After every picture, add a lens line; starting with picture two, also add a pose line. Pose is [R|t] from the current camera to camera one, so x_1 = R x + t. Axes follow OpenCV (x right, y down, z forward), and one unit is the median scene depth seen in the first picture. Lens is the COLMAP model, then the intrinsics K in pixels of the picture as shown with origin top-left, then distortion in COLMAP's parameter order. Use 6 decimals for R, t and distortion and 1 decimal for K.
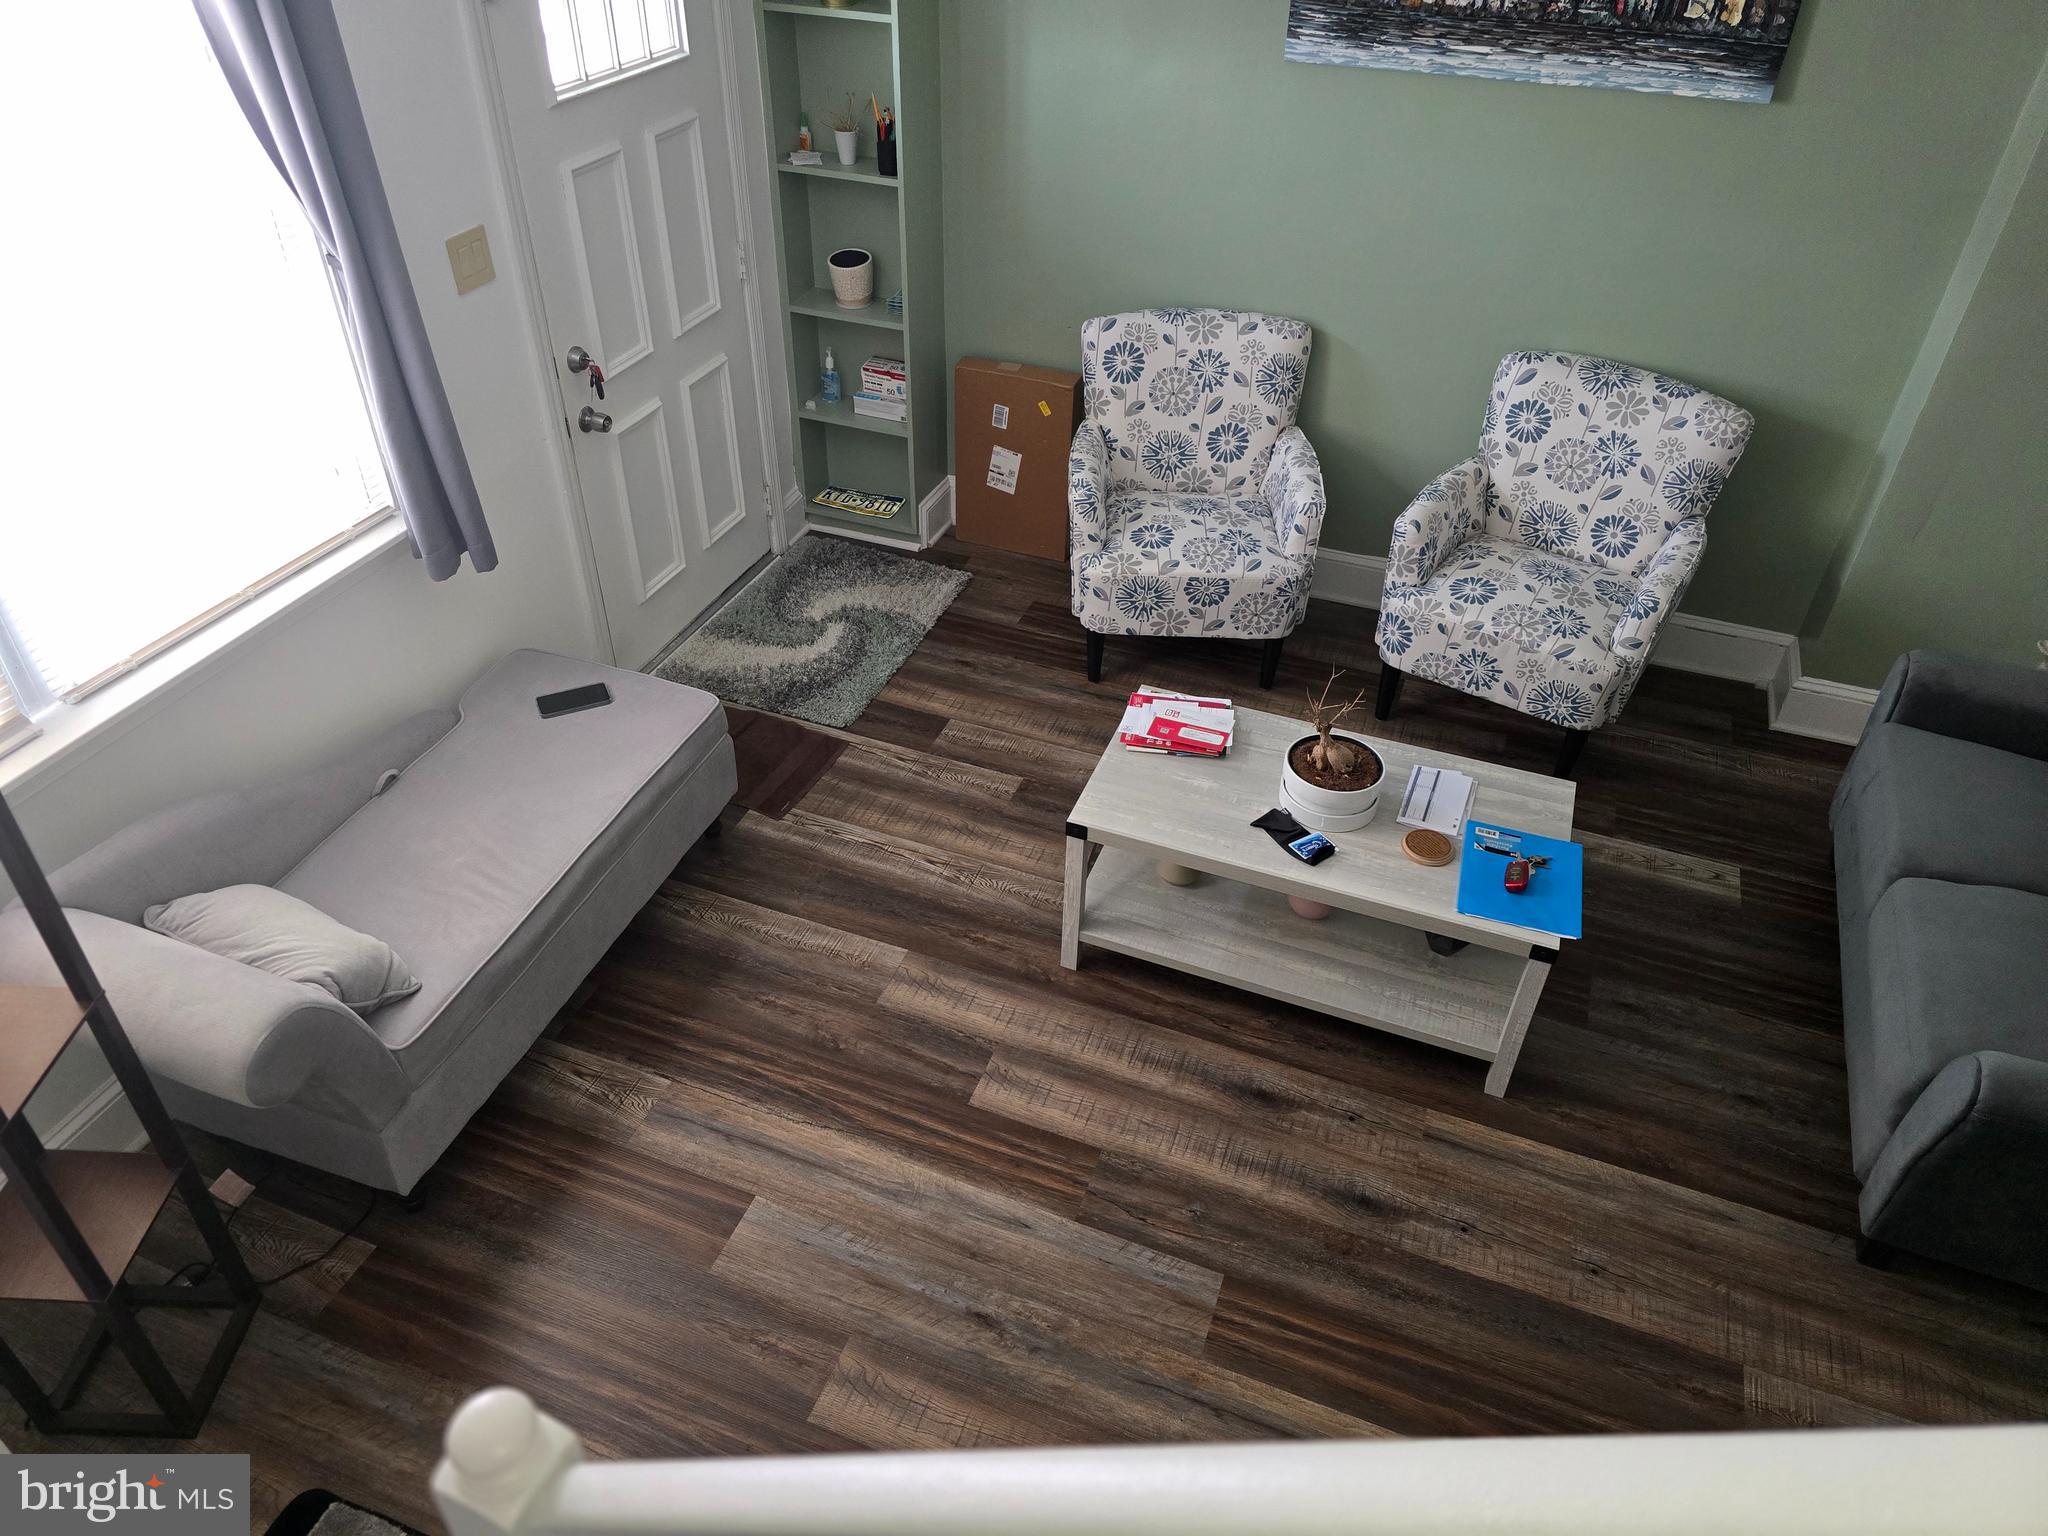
lens RADIAL K [[1369.9, 0, 1020.9], [0, 1369.9, 760.6], [0, 0, 1]] dist [0.063133, -0.060241]
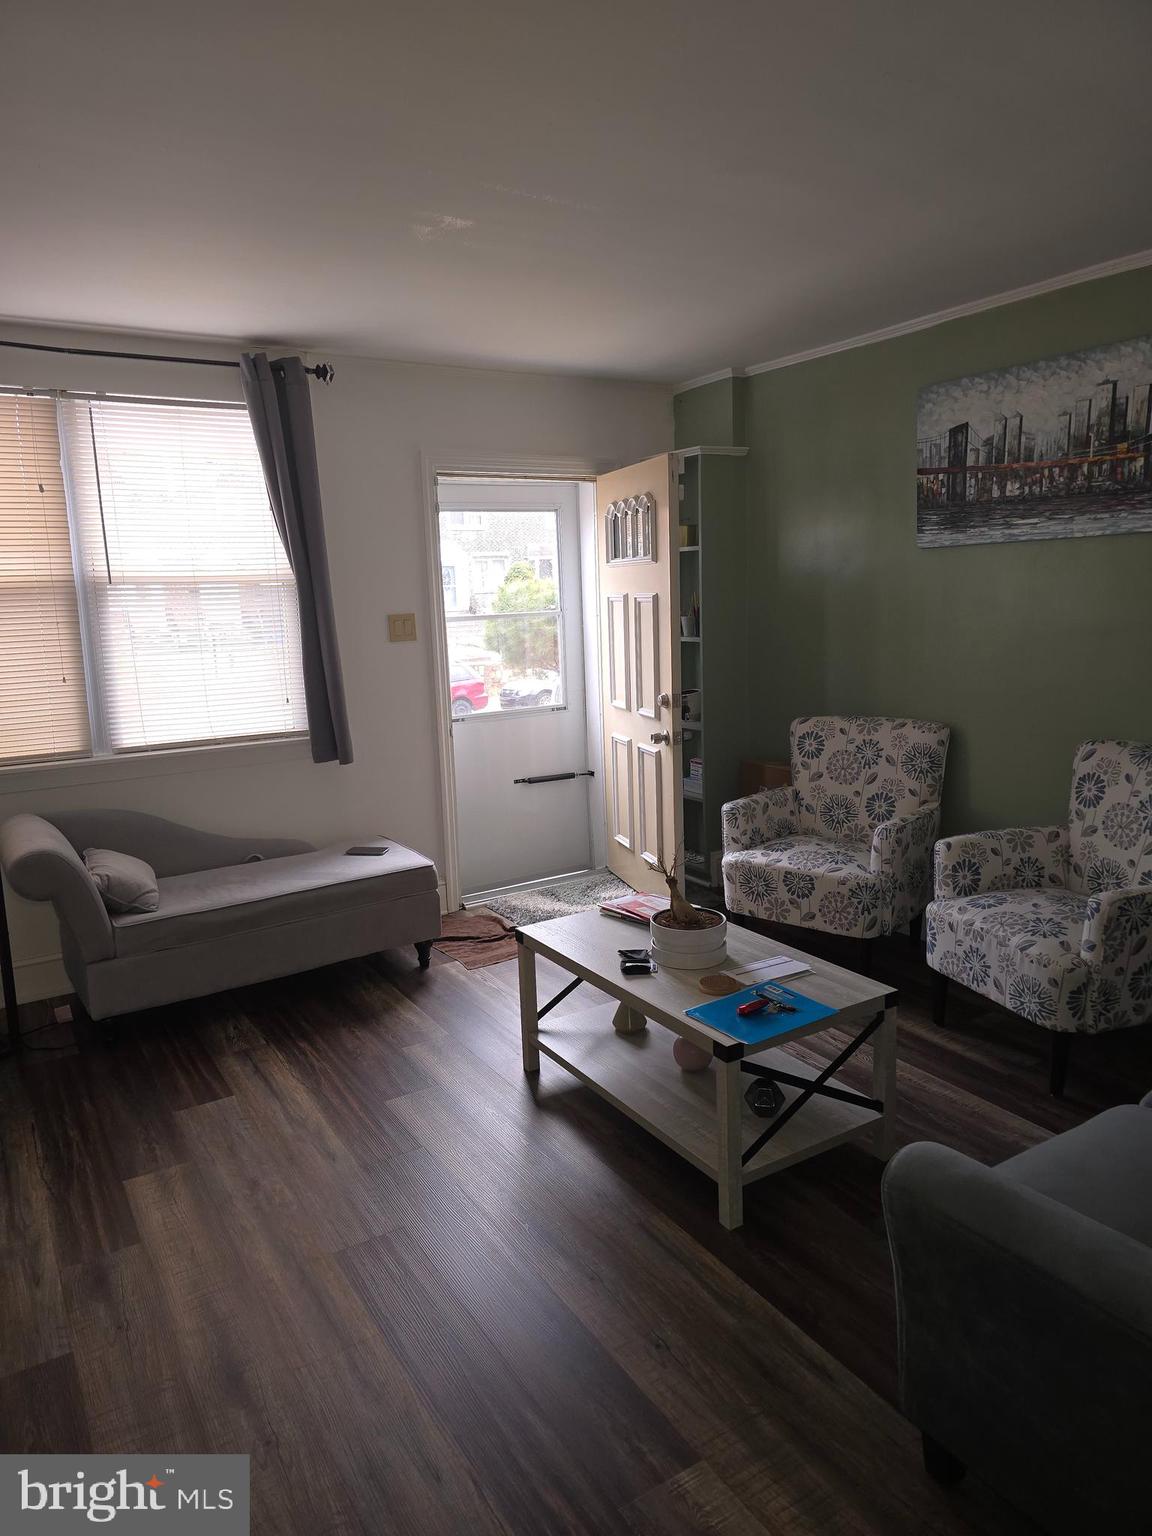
lens RADIAL K [[1027.4, 0, 563.7], [0, 1027.4, 765.2], [0, 0, 1]] dist [0.063133, -0.060241]
pose [[0.789631, 0.062844, -0.610355, 0.546532], [-0.338528, 0.874261, -0.347945, 0.191804], [0.511744, 0.481371, 0.711618, 0.133902]]
